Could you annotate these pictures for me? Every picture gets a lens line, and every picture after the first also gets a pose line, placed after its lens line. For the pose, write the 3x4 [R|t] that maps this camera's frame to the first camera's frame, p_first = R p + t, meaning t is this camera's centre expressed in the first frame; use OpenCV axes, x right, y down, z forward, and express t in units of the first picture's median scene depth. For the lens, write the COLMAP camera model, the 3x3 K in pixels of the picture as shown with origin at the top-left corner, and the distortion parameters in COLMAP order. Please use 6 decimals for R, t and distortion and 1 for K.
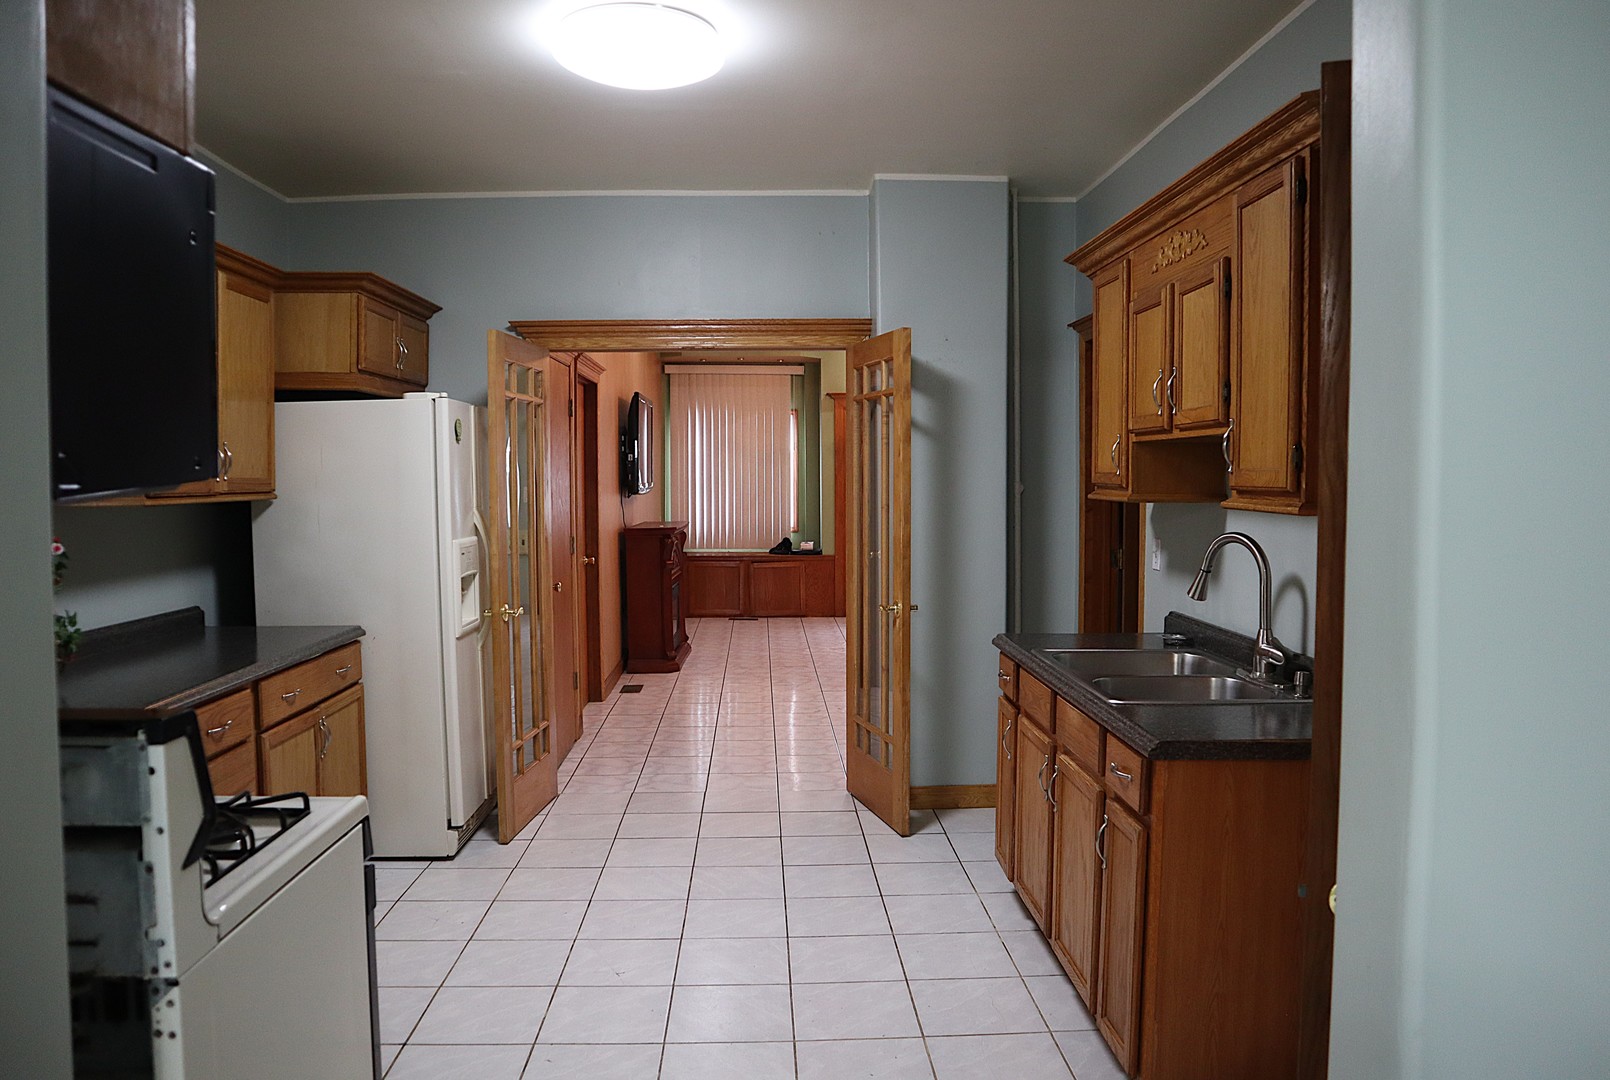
lens RADIAL K [[1134.1, 0, 802.5], [0, 1134.1, 491.7], [0, 0, 1]] dist [-0.000567, 0.000448]
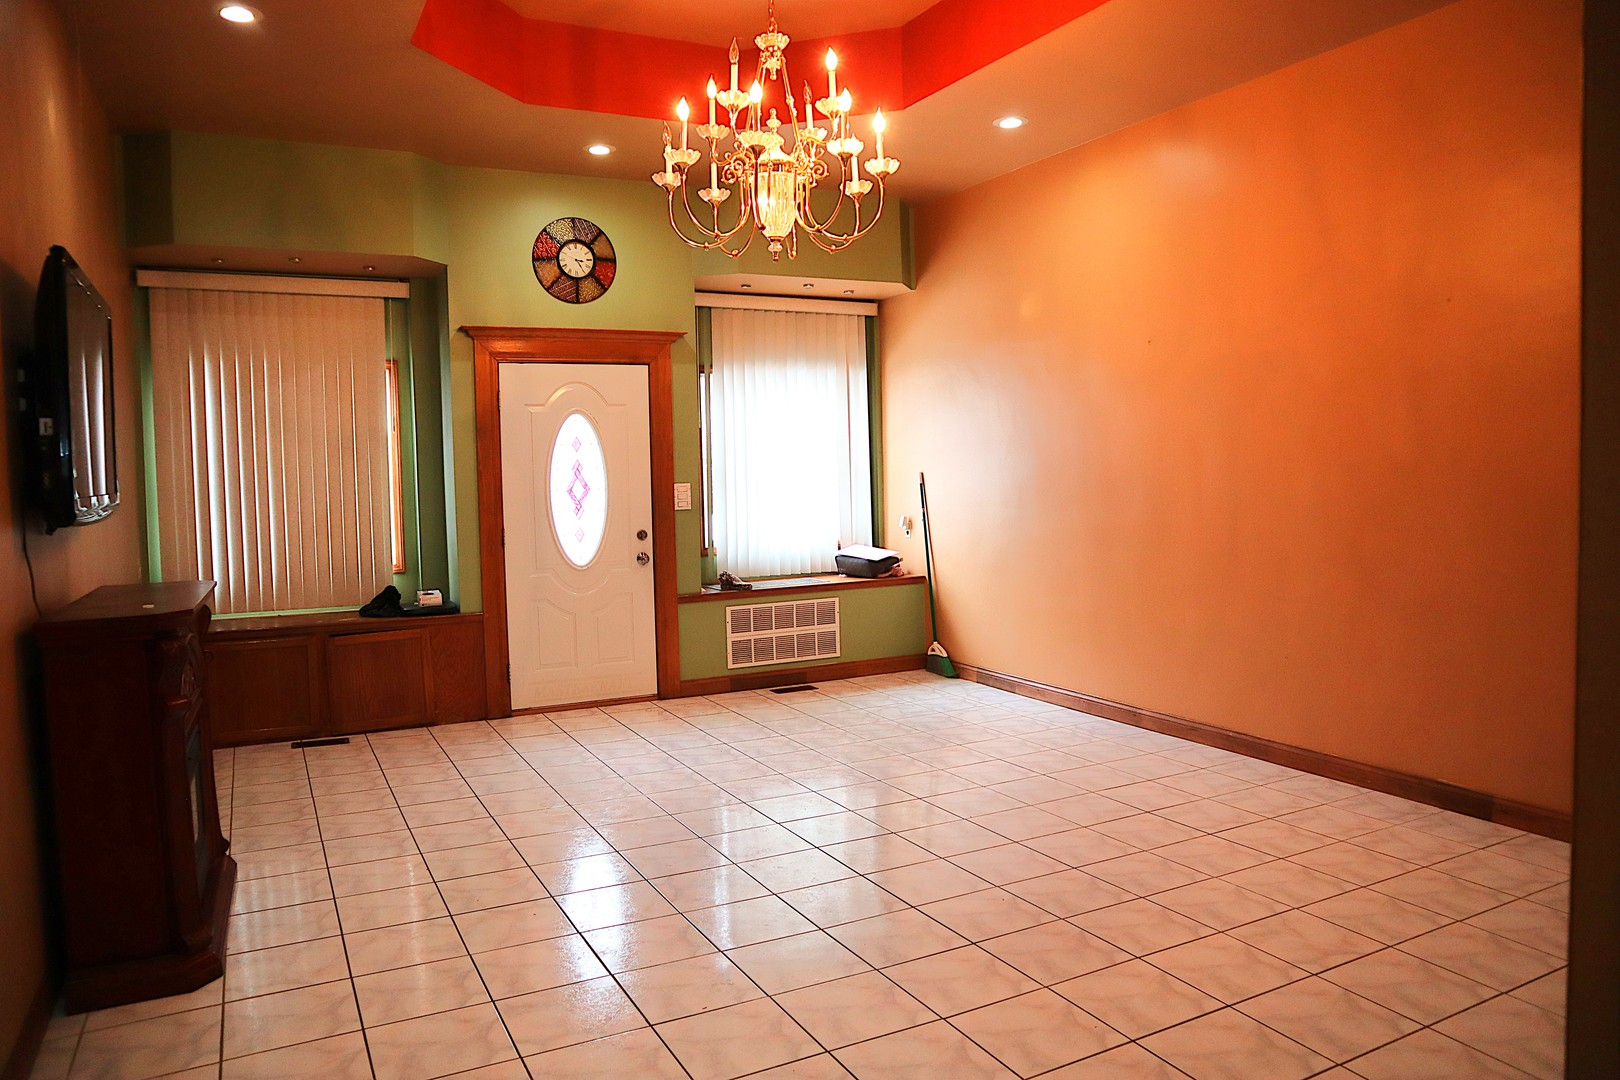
lens RADIAL K [[1120.8, 0, 810.0], [0, 1120.8, 540.0], [0, 0, 1]] dist [-0.123963, 0.087247]
pose [[0.906962, -0.042027, 0.419112, -0.138292], [0.024241, 0.998569, 0.047673, -0.007563], [-0.420515, -0.033078, 0.906682, 1.074259]]
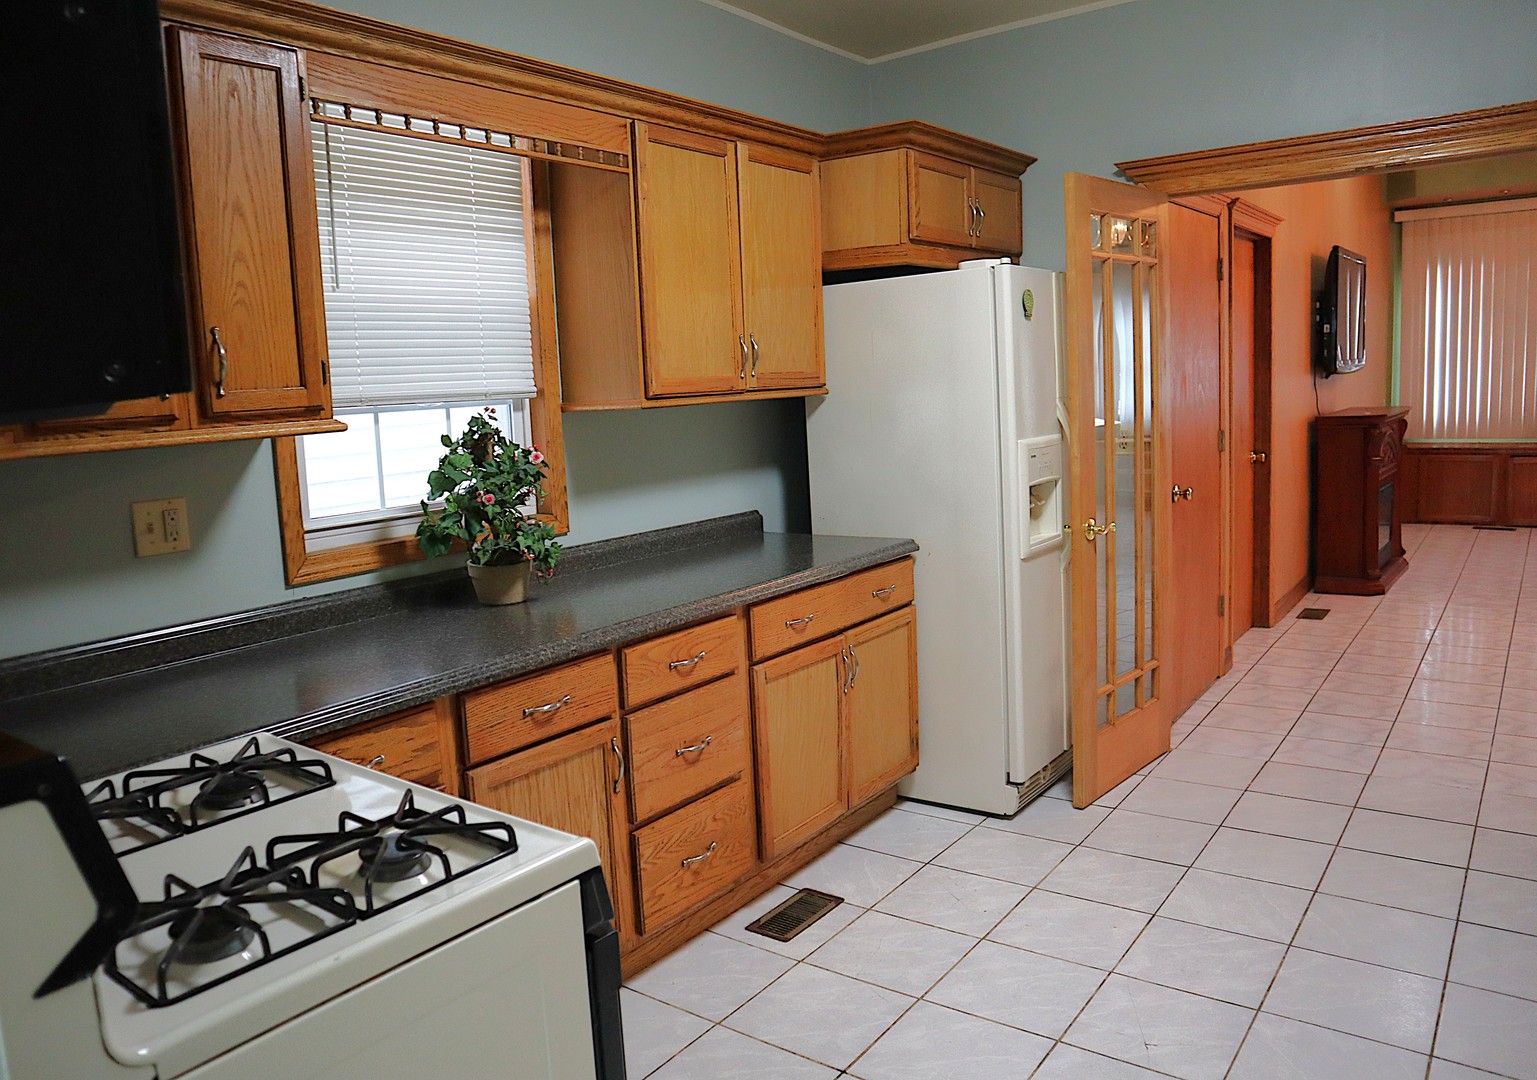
lens RADIAL K [[1130.5, 0, 767.3], [0, 1130.5, 511.1], [0, 0, 1]] dist [-0.111447, 0.078629]
pose [[0.785231, 0.039094, -0.617968, 0.047900], [0.035779, 0.993473, 0.108313, -0.000151], [0.618169, -0.107161, 0.778706, 0.237477]]
